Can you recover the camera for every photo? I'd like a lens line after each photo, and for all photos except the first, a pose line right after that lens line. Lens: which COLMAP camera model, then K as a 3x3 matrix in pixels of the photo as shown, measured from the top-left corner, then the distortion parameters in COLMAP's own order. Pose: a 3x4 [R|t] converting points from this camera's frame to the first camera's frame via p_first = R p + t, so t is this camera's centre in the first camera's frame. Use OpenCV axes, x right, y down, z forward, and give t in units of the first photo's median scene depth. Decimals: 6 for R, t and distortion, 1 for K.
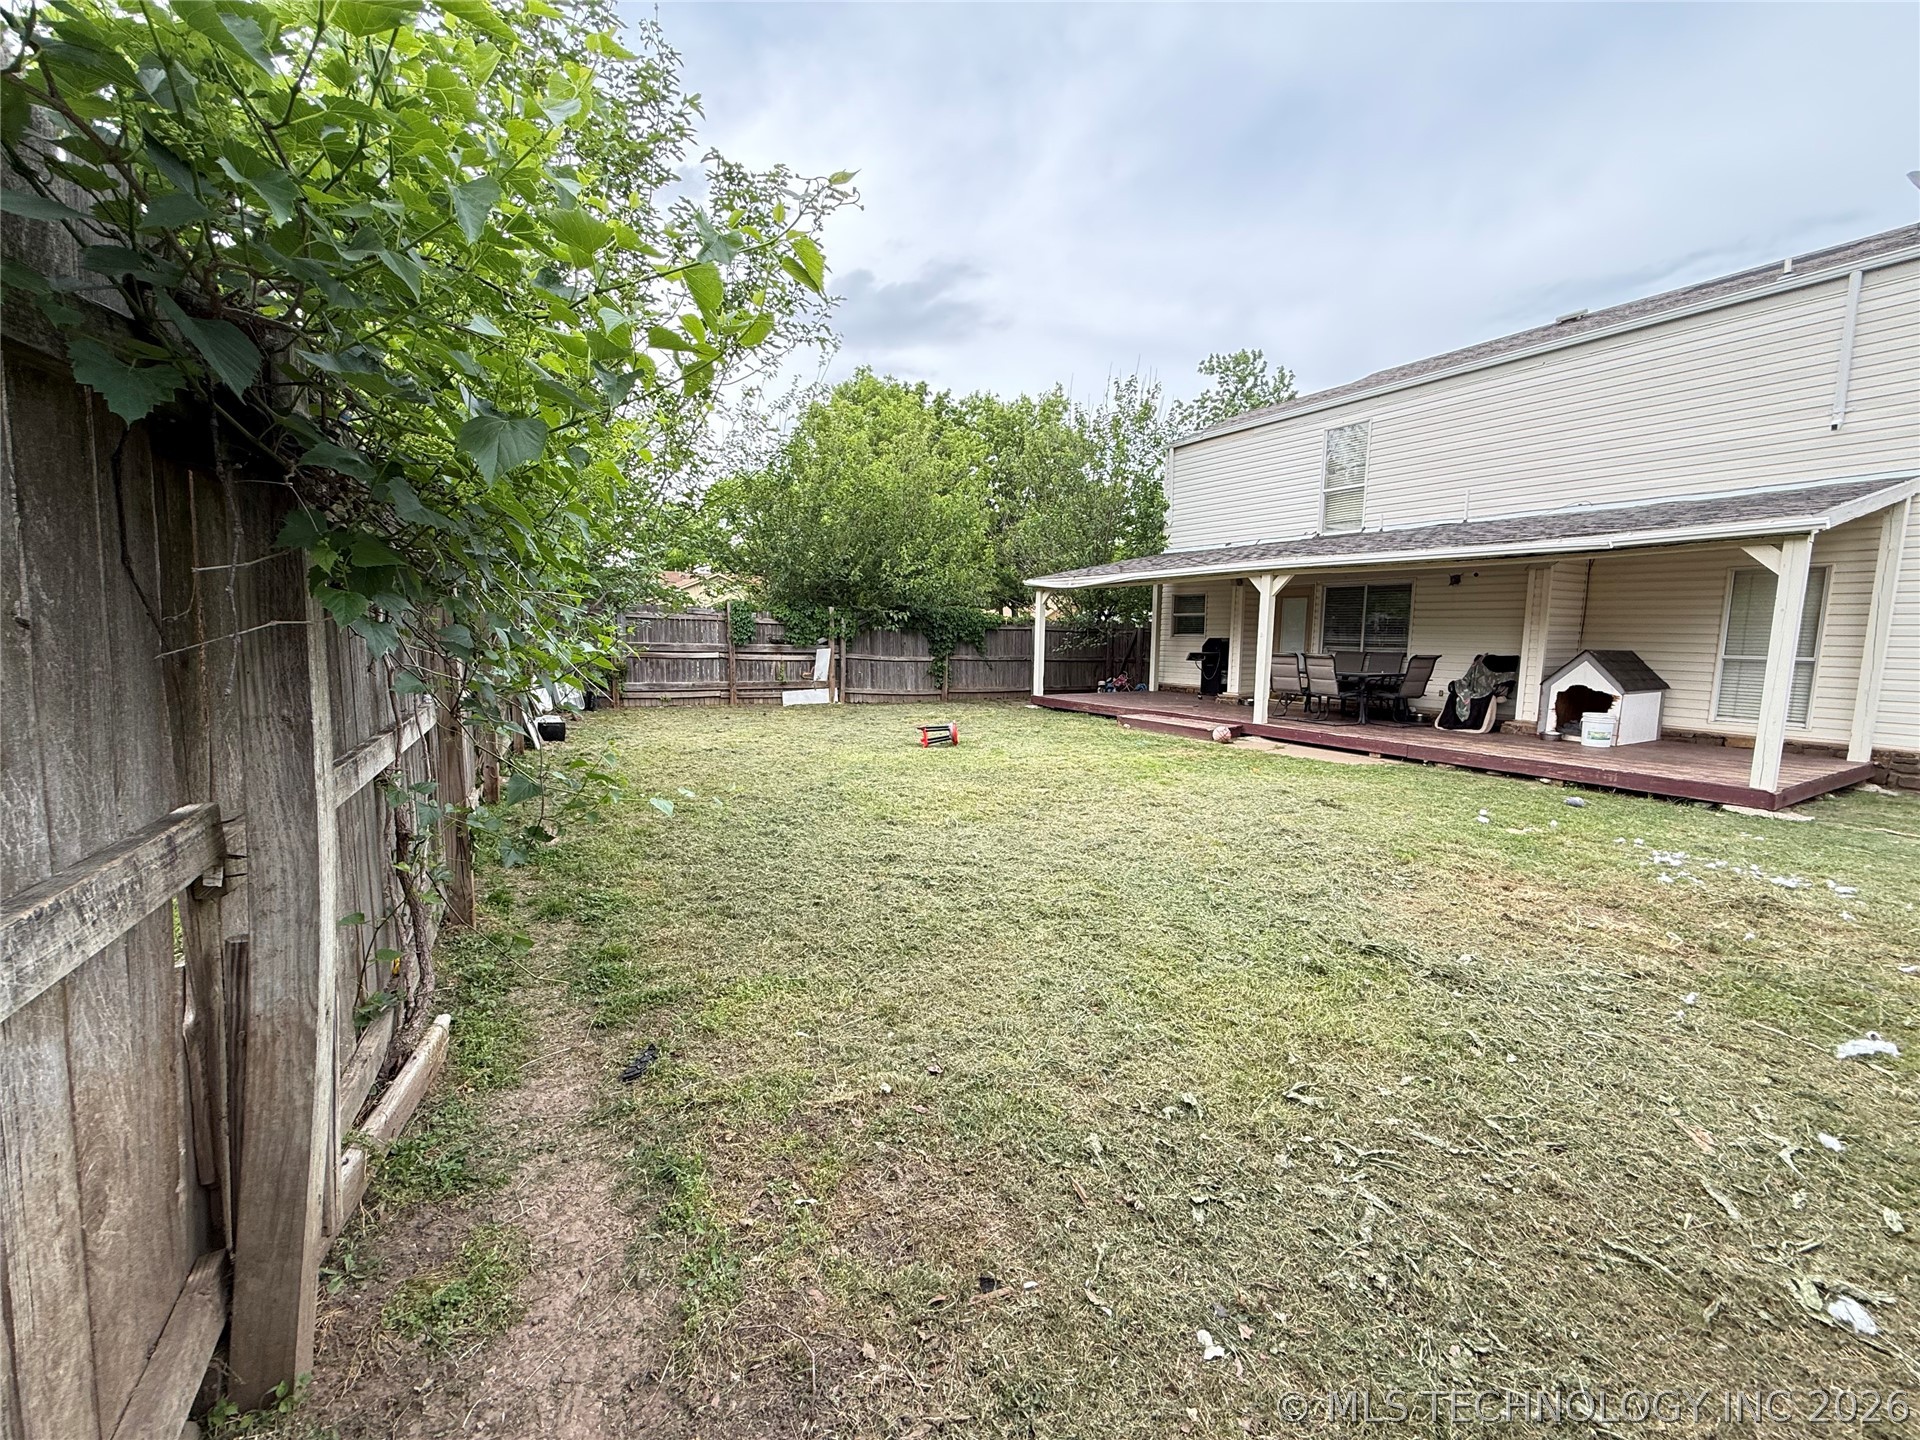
lens RADIAL K [[766.2, 0, 962.7], [0, 766.2, 715.7], [0, 0, 1]] dist [-0.000443, 0.000446]
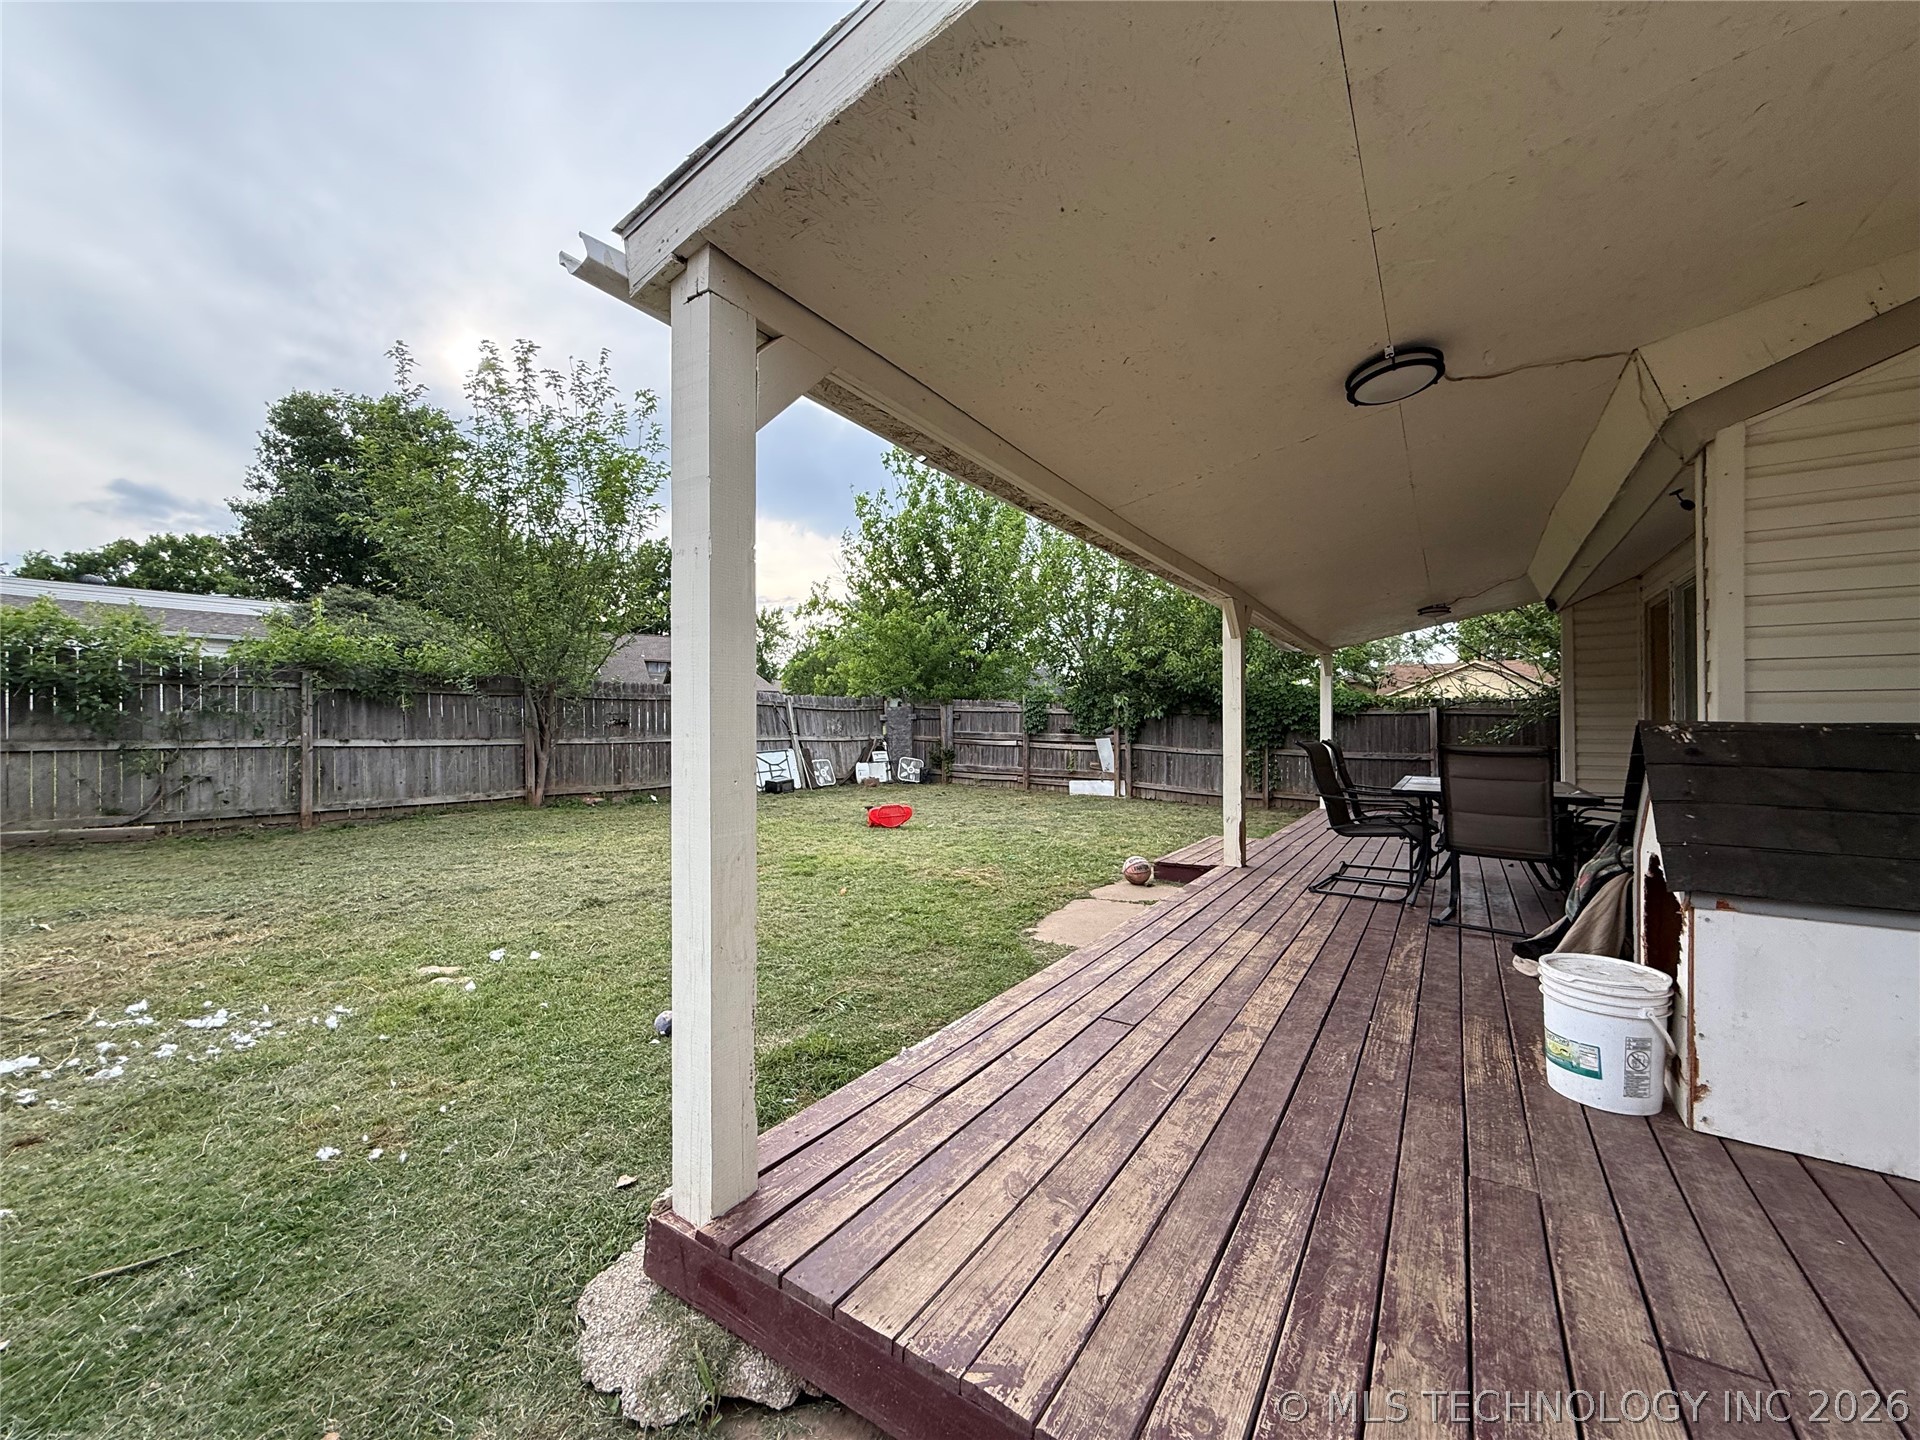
lens RADIAL K [[766.2, 0, 959.6], [0, 766.2, 715.3], [0, 0, 1]] dist [-0.000443, 0.000446]
pose [[0.422524, -0.022935, -0.906061, 3.190599], [-0.096917, 0.992805, -0.070326, -0.163717], [0.901155, 0.117527, 0.417261, 2.267830]]
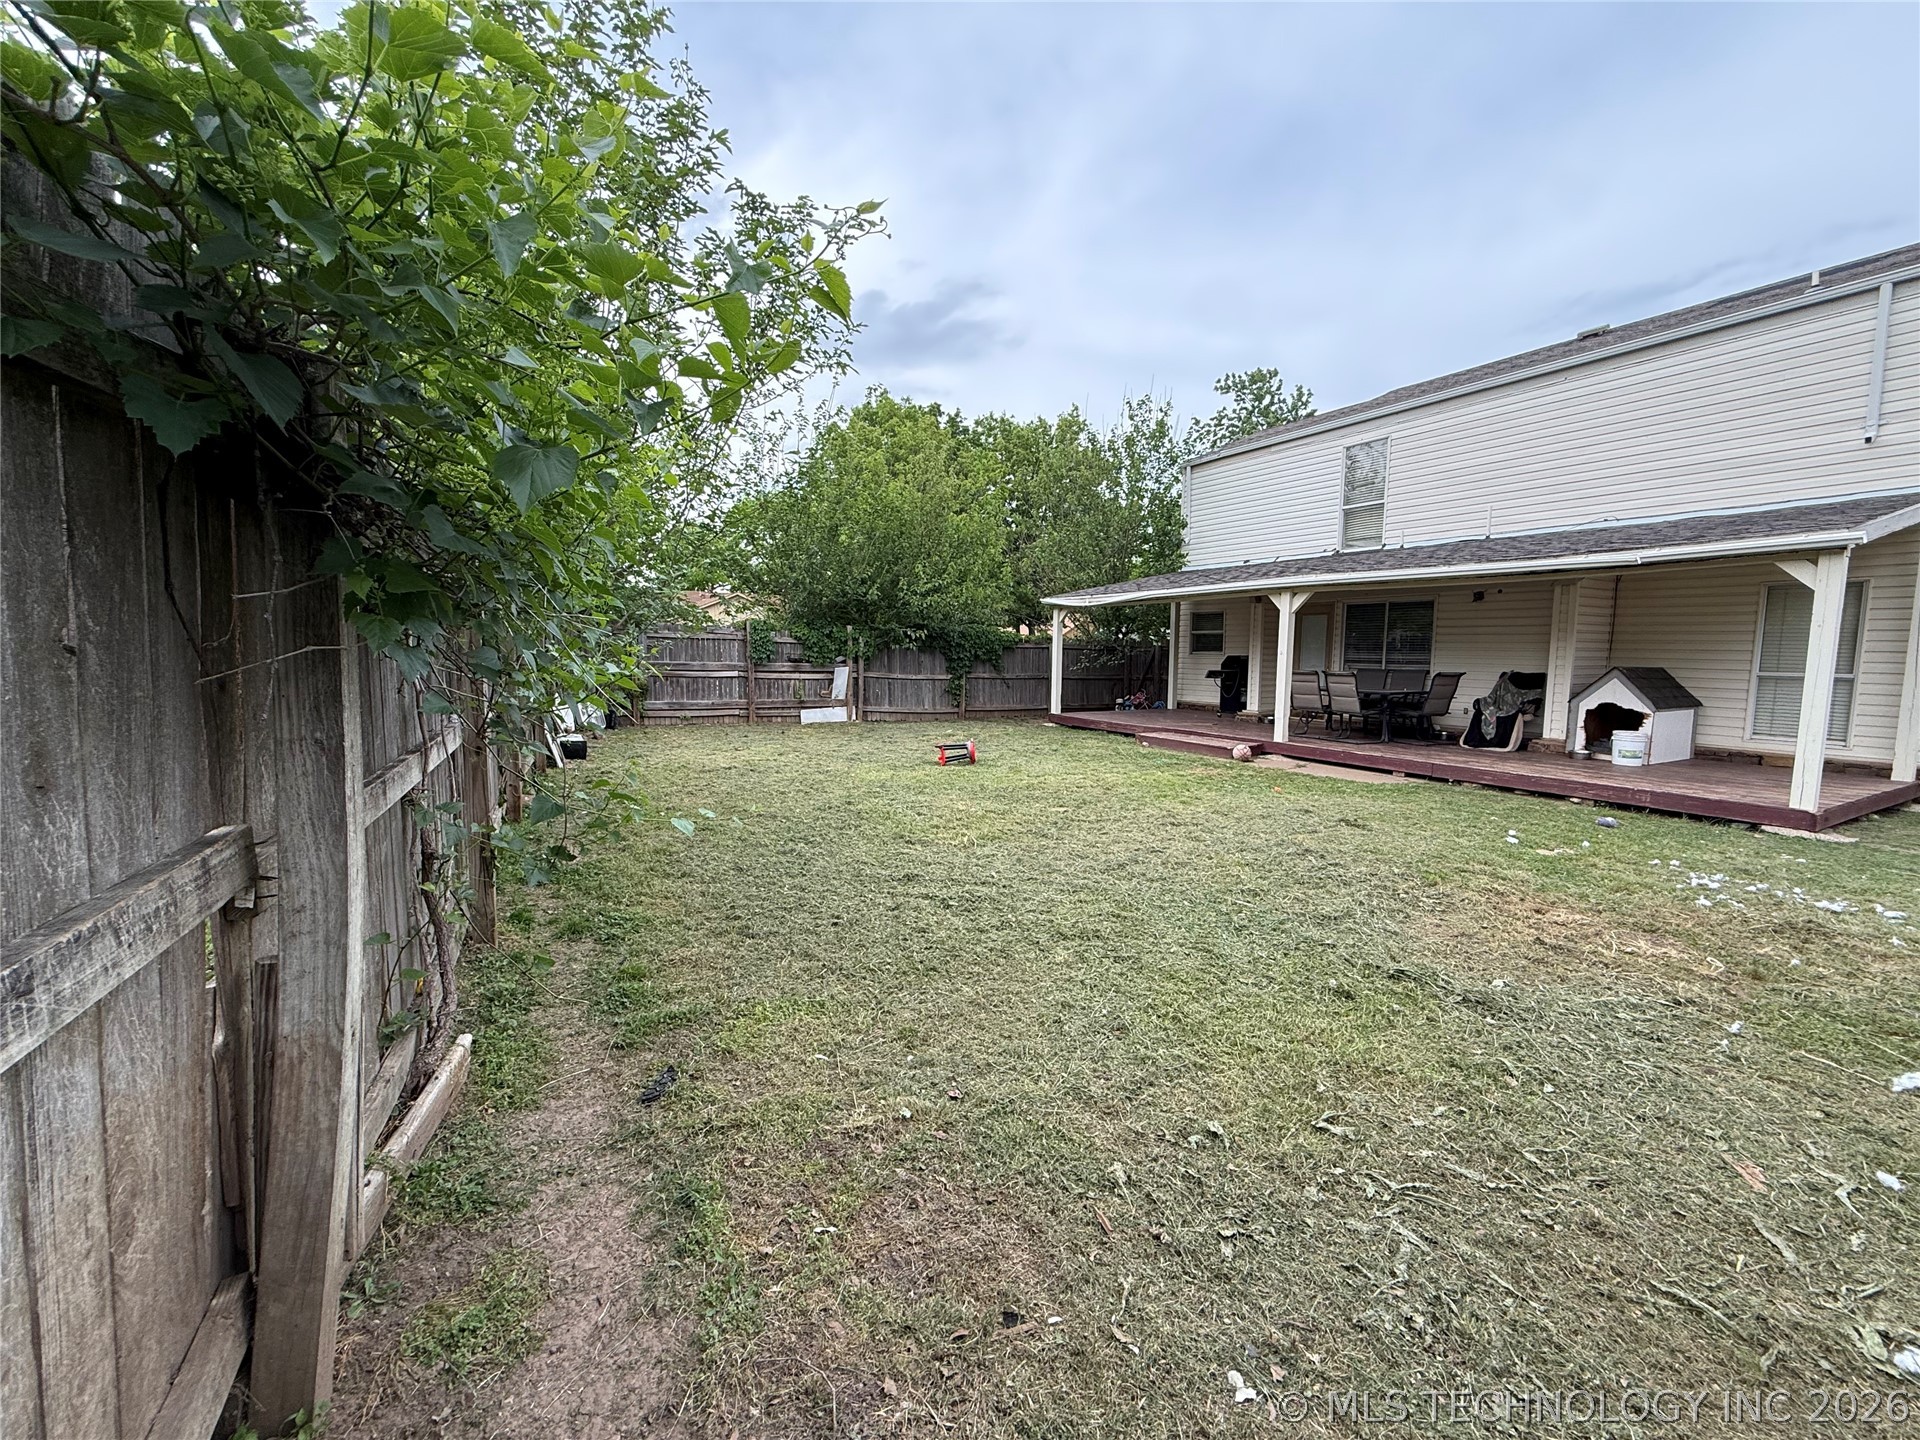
lens RADIAL K [[766.2, 0, 962.4], [0, 766.2, 715.2], [0, 0, 1]] dist [-0.000443, 0.000446]
pose [[0.999759, -0.001038, -0.021912, -0.005429], [0.000520, 0.999720, -0.023650, -0.003507], [0.021930, 0.023633, 0.999480, 0.002776]]
